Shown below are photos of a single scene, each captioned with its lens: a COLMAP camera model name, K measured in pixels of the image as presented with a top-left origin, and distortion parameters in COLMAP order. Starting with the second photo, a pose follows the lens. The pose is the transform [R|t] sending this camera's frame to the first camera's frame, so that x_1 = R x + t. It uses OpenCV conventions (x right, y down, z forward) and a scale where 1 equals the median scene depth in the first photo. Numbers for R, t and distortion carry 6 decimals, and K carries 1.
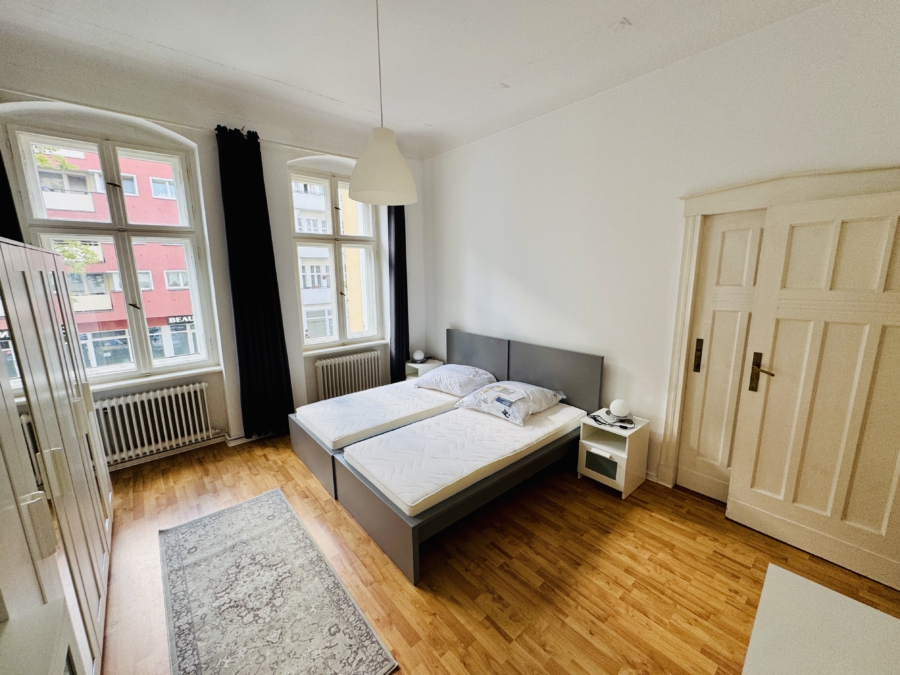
lens RADIAL K [[358.6, 0, 450.0], [0, 358.6, 337.5], [0, 0, 1]] dist [-0.000670, -0.000231]
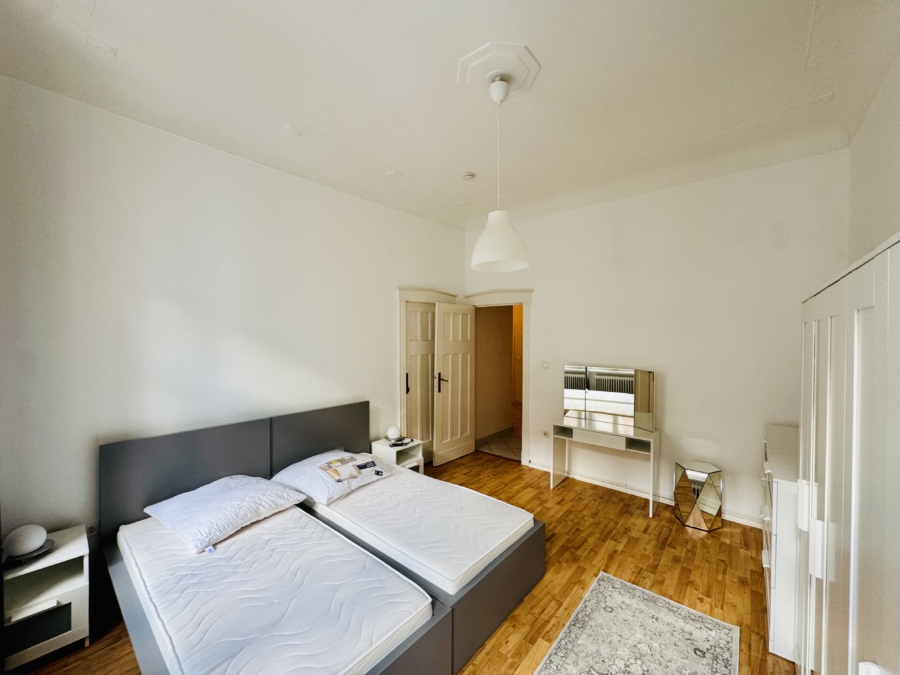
lens RADIAL K [[358.6, 0, 450.0], [0, 358.6, 337.5], [0, 0, 1]] dist [-0.000670, -0.000231]
pose [[-0.154823, -0.000844, 0.987942, -1.154788], [0.180399, 0.983163, 0.029110, -0.200331], [-0.971332, 0.182731, -0.152064, 1.216463]]
